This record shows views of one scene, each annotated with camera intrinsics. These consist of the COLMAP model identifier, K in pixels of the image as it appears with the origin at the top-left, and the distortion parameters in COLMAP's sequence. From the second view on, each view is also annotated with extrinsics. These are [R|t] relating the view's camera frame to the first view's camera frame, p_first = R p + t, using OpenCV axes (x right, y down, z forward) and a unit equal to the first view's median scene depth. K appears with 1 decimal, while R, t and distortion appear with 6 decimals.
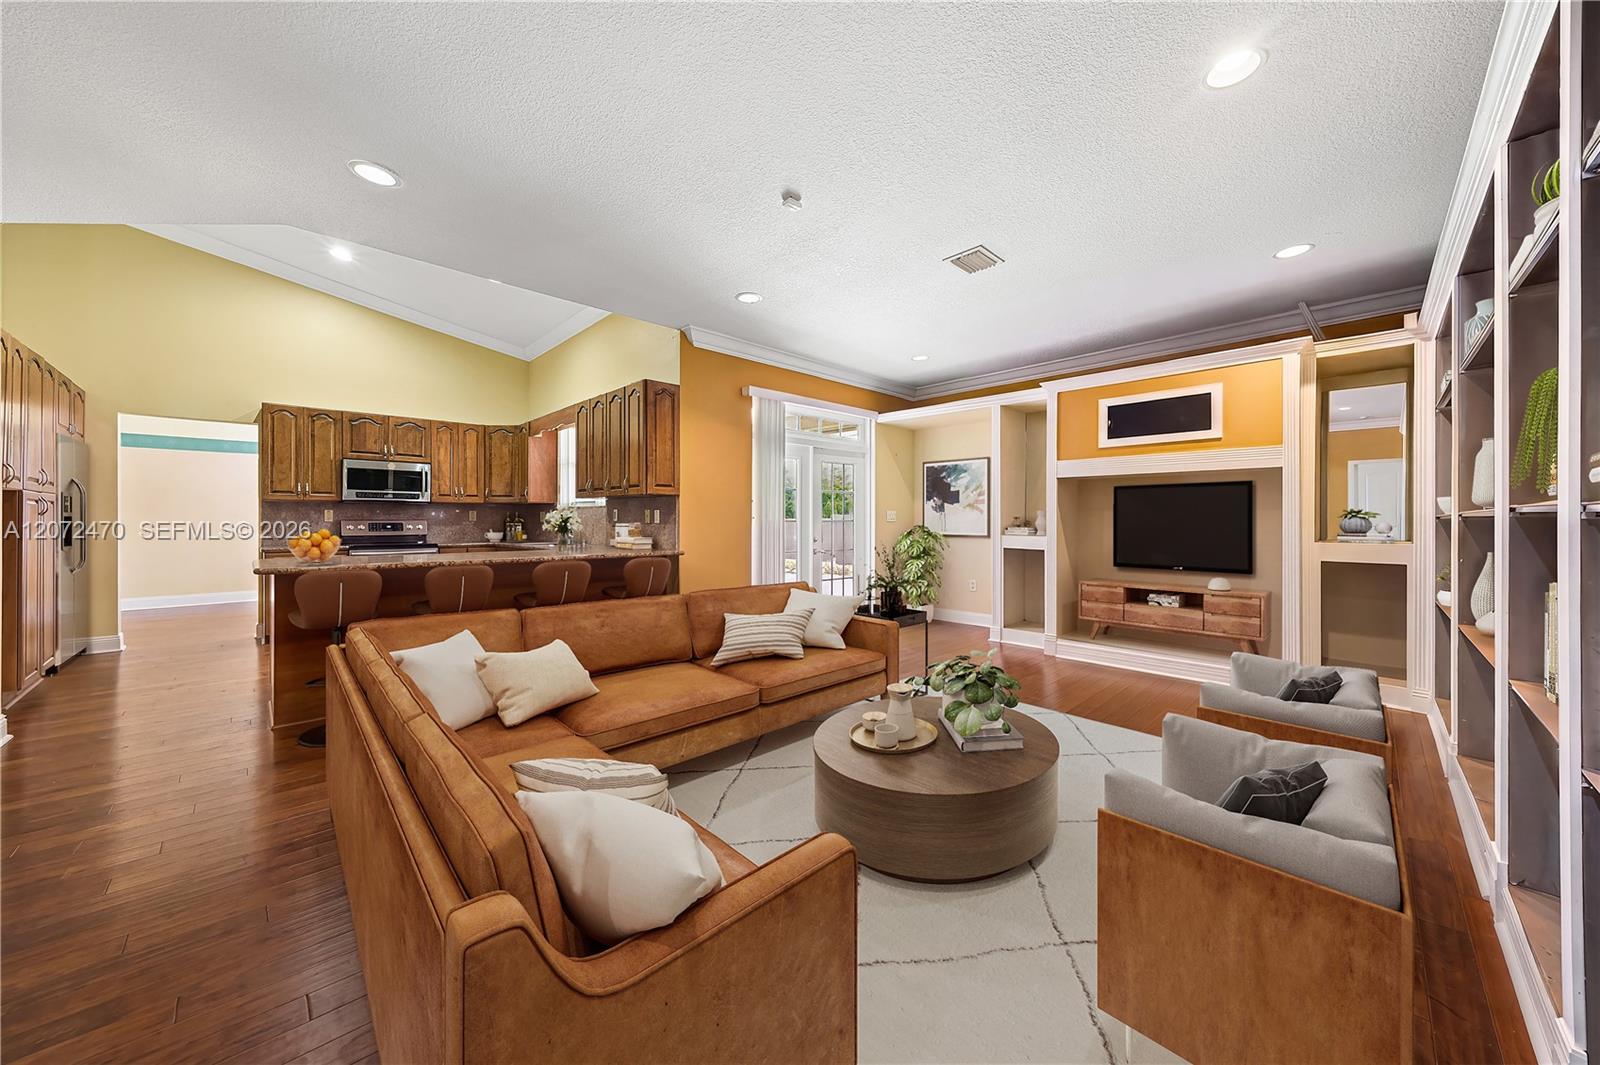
lens RADIAL K [[547.7, 0, 789.5], [0, 547.7, 516.7], [0, 0, 1]] dist [-0.000469, -0.000143]
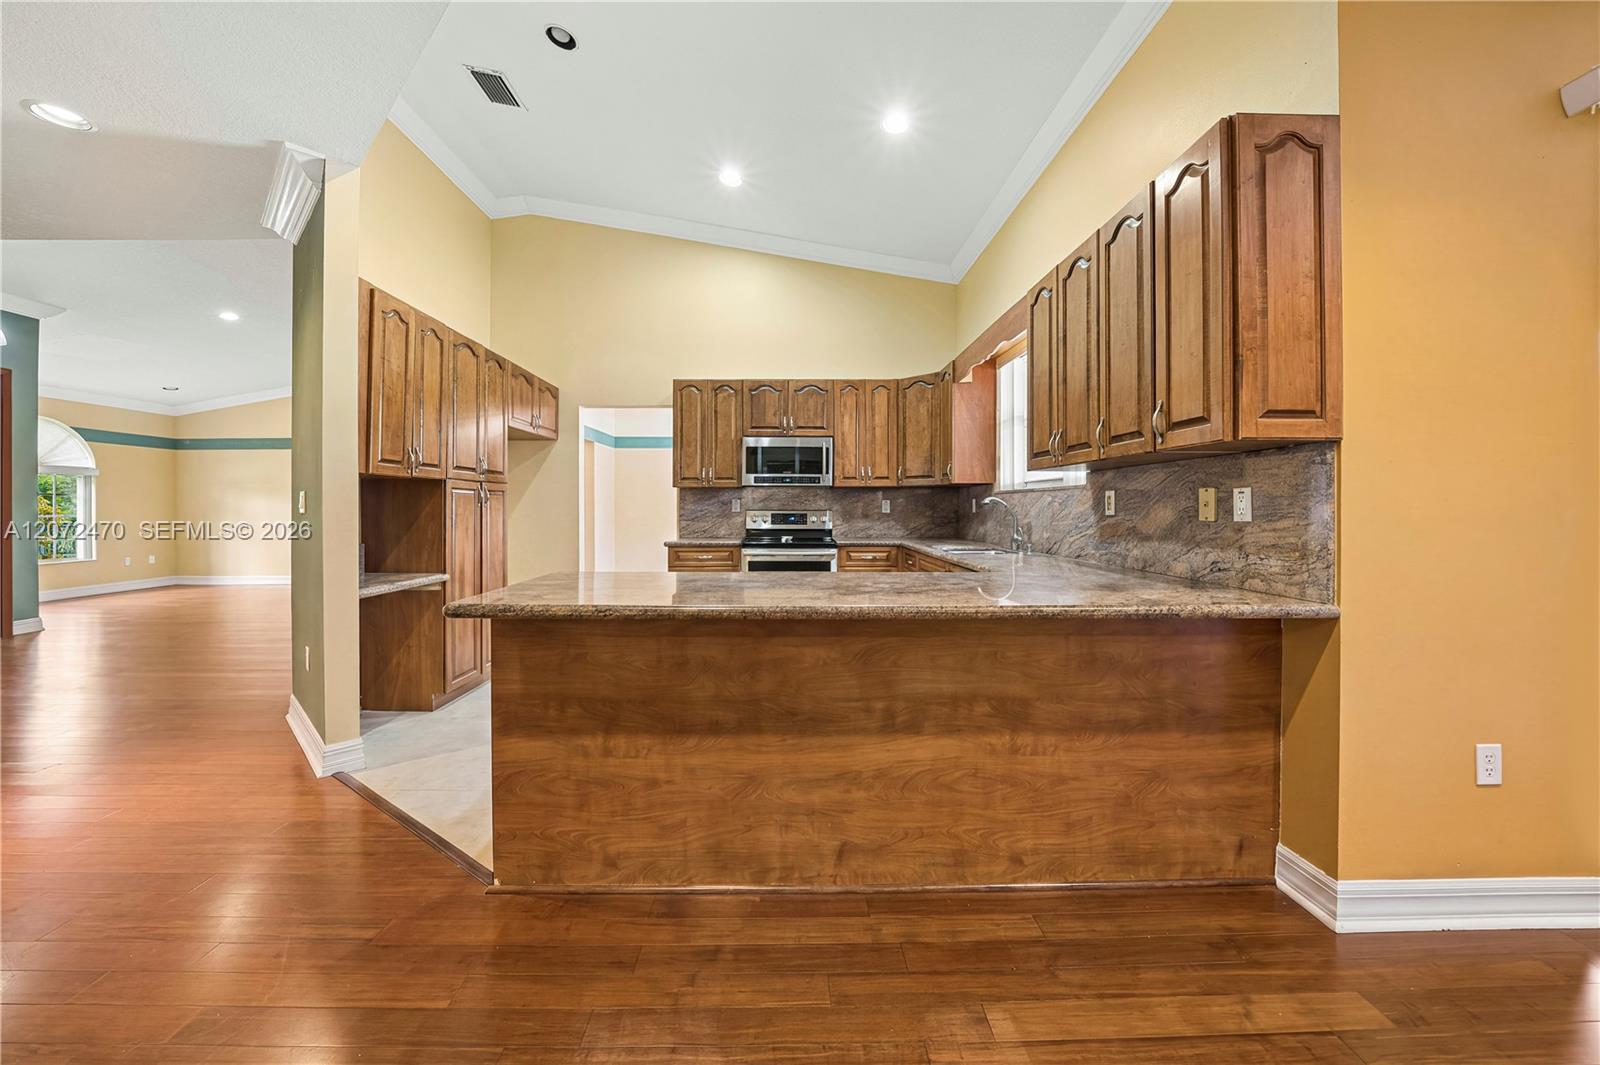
lens RADIAL K [[547.7, 0, 801.7], [0, 547.7, 508.1], [0, 0, 1]] dist [-0.000469, -0.000143]
pose [[0.730705, -0.000459, -0.682694, -0.181262], [0.001399, 0.999999, 0.000825, 0.001581], [0.682692, -0.001558, 0.730704, 0.446493]]
